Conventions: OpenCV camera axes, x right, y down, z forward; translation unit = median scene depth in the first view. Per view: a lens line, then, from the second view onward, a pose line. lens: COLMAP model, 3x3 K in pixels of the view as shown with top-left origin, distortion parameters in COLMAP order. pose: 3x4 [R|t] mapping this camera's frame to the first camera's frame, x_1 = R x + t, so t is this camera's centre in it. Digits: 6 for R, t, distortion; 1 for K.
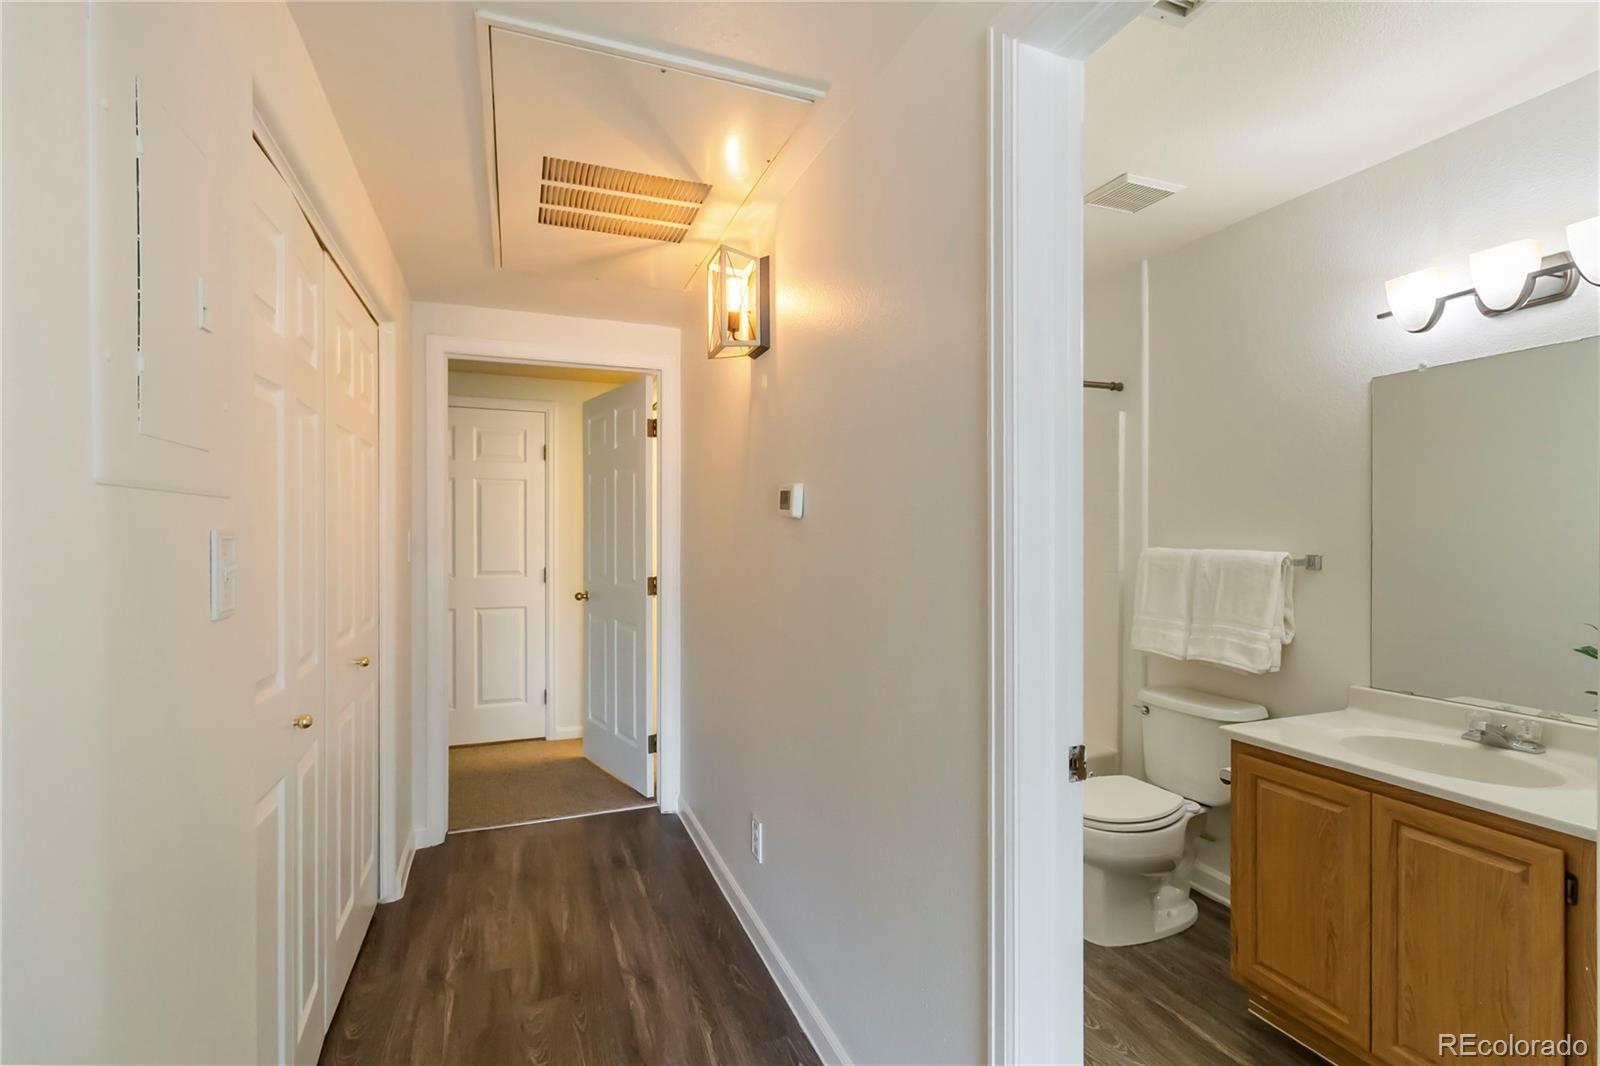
lens RADIAL K [[750.9, 0, 796.1], [0, 750.9, 534.1], [0, 0, 1]] dist [0.003793, -0.000969]
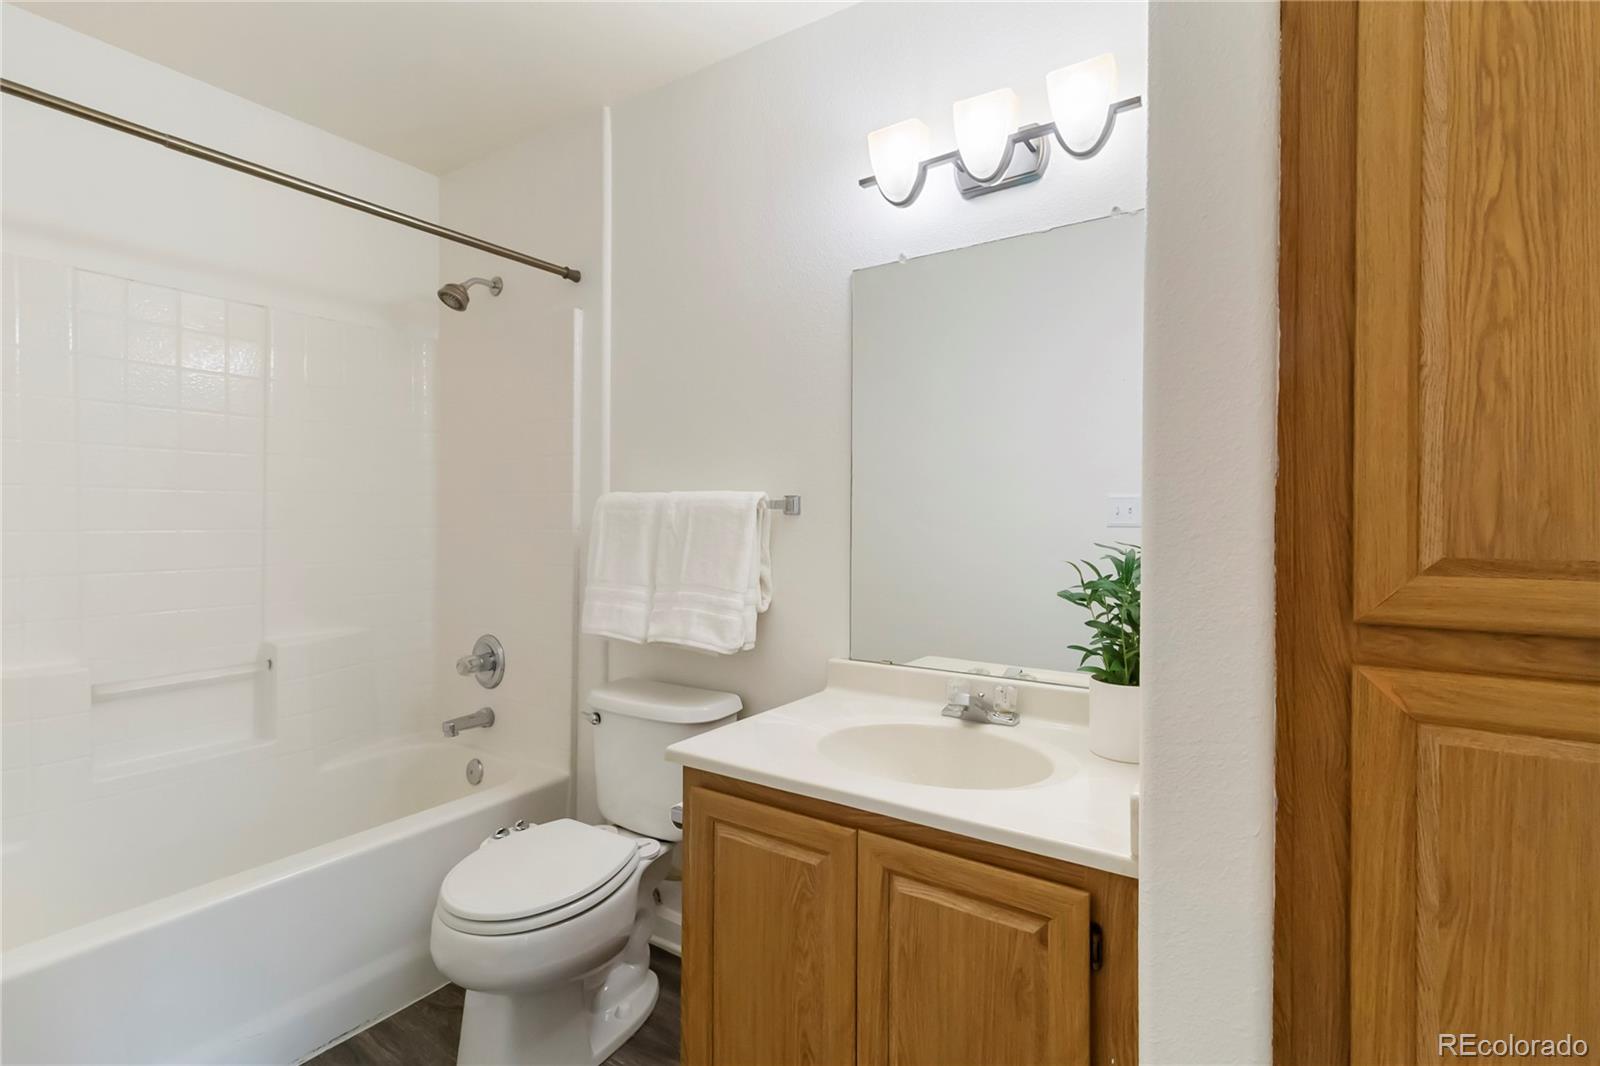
lens RADIAL K [[750.9, 0, 804.1], [0, 750.9, 521.0], [0, 0, 1]] dist [0.003793, -0.000969]
pose [[0.820771, 0.002543, 0.571252, 0.288376], [-0.003664, 0.999993, 0.000812, 0.060981], [-0.571246, -0.002760, 0.820774, 0.401747]]
